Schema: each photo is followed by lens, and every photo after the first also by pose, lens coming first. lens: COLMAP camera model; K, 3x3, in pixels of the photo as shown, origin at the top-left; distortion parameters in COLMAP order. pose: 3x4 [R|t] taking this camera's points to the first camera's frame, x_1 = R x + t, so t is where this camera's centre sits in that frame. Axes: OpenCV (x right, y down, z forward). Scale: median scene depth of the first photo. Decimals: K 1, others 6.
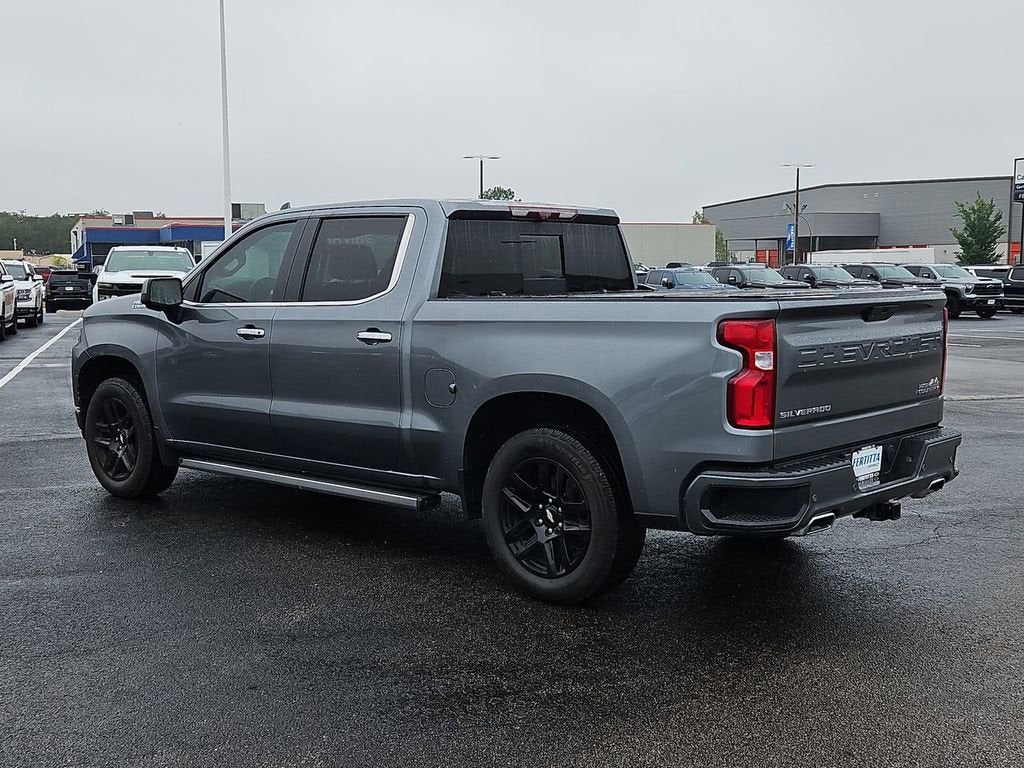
lens RADIAL K [[1240.3, 0, 512.0], [0, 1240.3, 384.0], [0, 0, 1]] dist [0.090673, -0.010776]
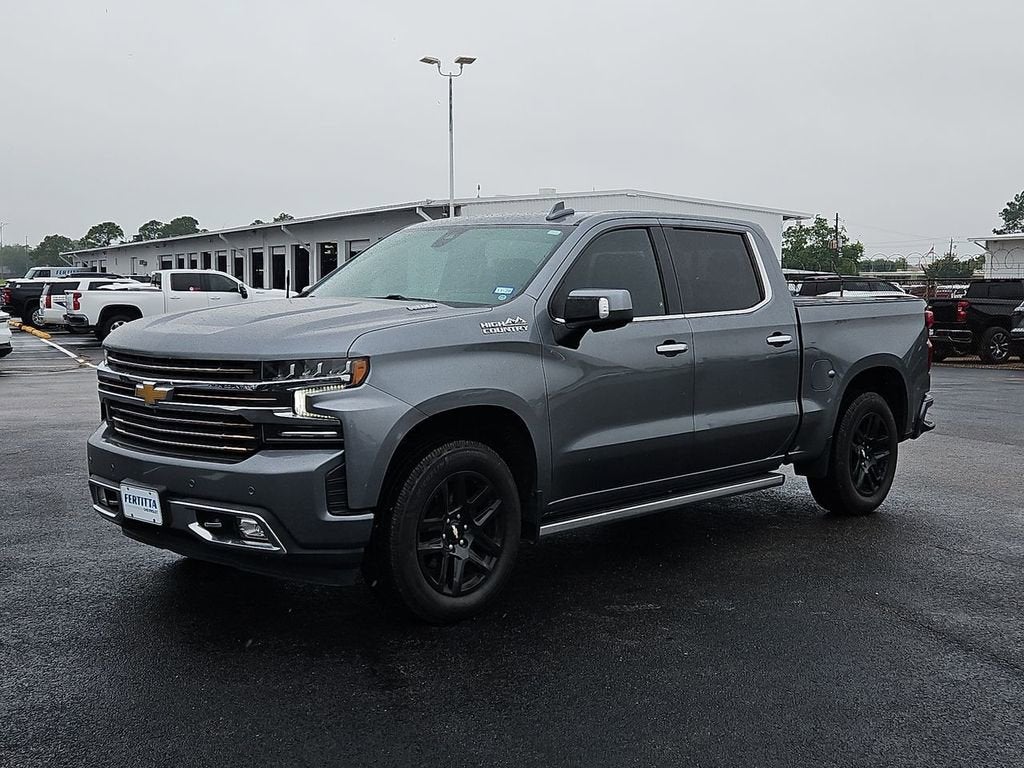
lens RADIAL K [[1234.6, 0, 512.0], [0, 1234.6, 384.0], [0, 0, 1]] dist [0.093089, 0.000765]
pose [[-0.012270, -0.051381, 0.998604, -1.148612], [0.112829, 0.992230, 0.052439, -0.078332], [-0.993539, 0.113315, -0.006377, 1.151030]]
